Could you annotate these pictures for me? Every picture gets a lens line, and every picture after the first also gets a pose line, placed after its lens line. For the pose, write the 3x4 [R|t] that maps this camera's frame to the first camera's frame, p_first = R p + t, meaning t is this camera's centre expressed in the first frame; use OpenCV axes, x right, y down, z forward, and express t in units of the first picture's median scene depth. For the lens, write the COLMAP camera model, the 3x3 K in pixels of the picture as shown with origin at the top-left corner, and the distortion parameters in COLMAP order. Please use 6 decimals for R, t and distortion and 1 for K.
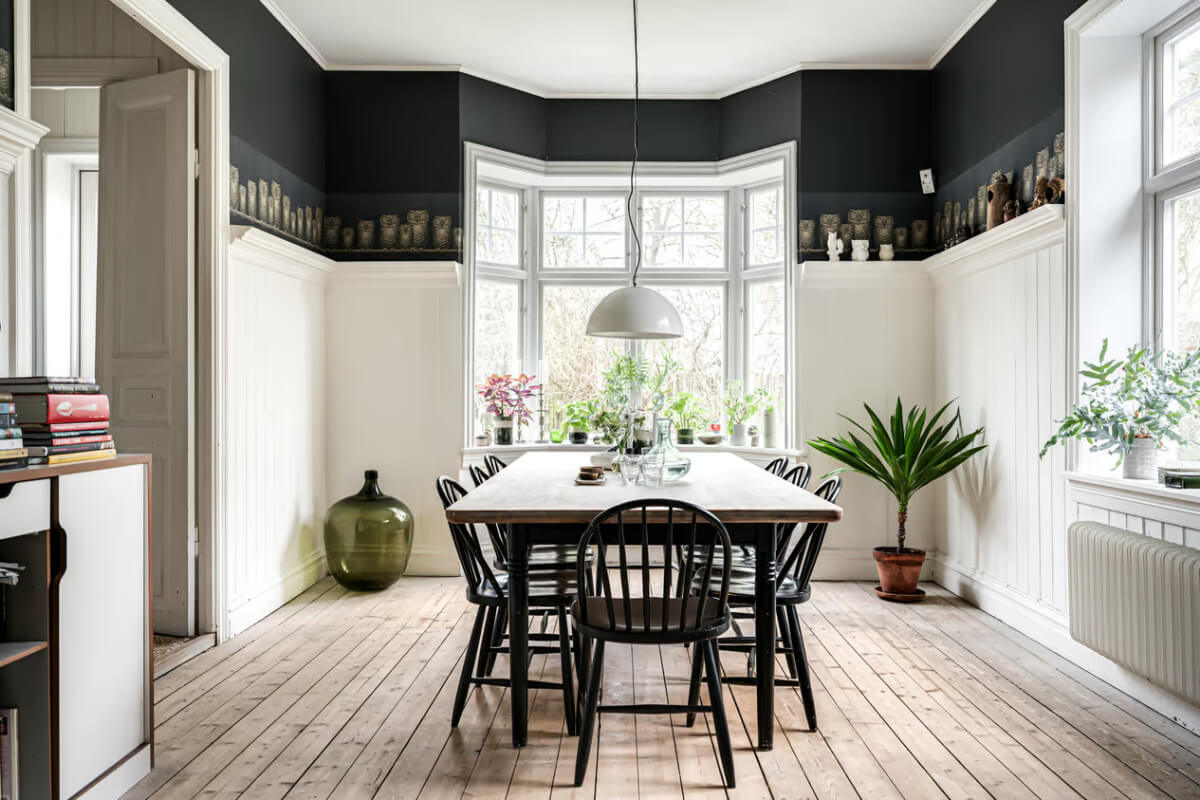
lens RADIAL K [[1647.7, 0, 601.7], [0, 1647.7, 398.5], [0, 0, 1]] dist [0.397647, 0.000000]
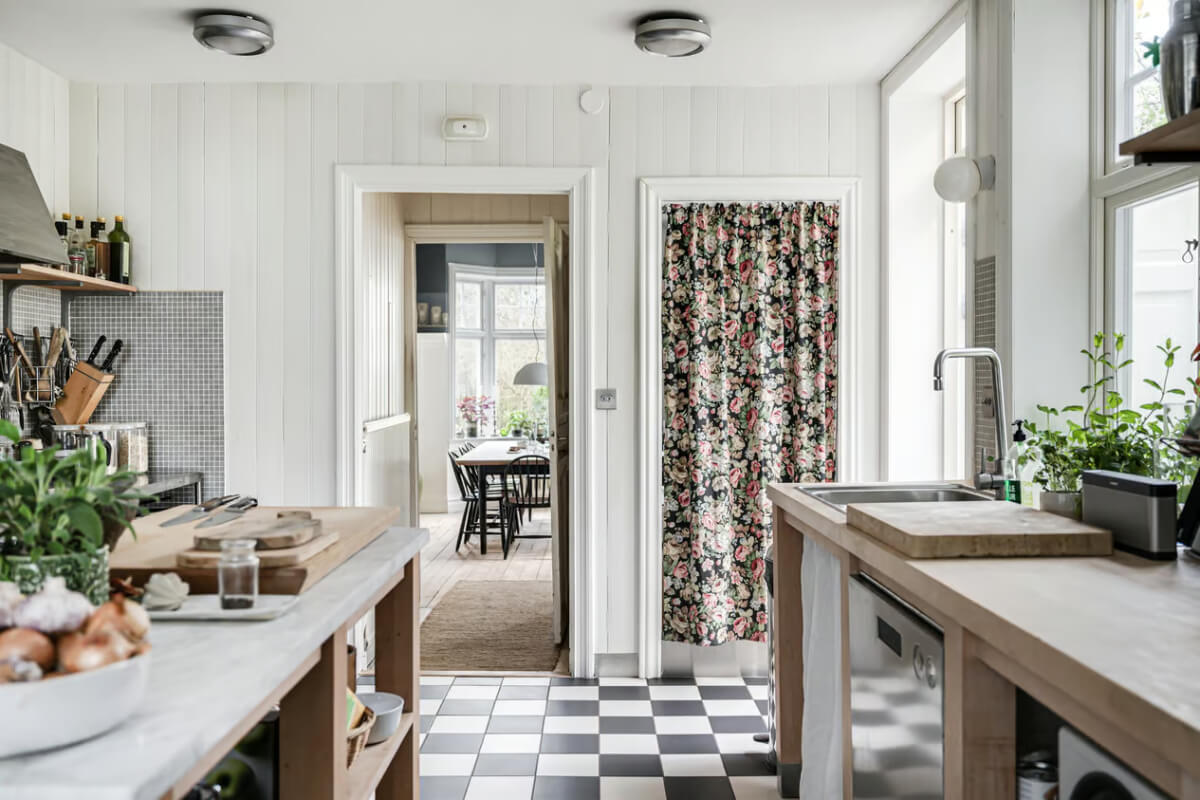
lens RADIAL K [[1647.7, 0, 598.8], [0, 1647.7, 398.8], [0, 0, 1]] dist [0.397647, 0.000000]
pose [[0.999728, -0.006012, 0.022525, 0.032128], [0.005933, 0.999976, 0.003596, -0.016934], [-0.022546, -0.003462, 0.999740, -0.689122]]
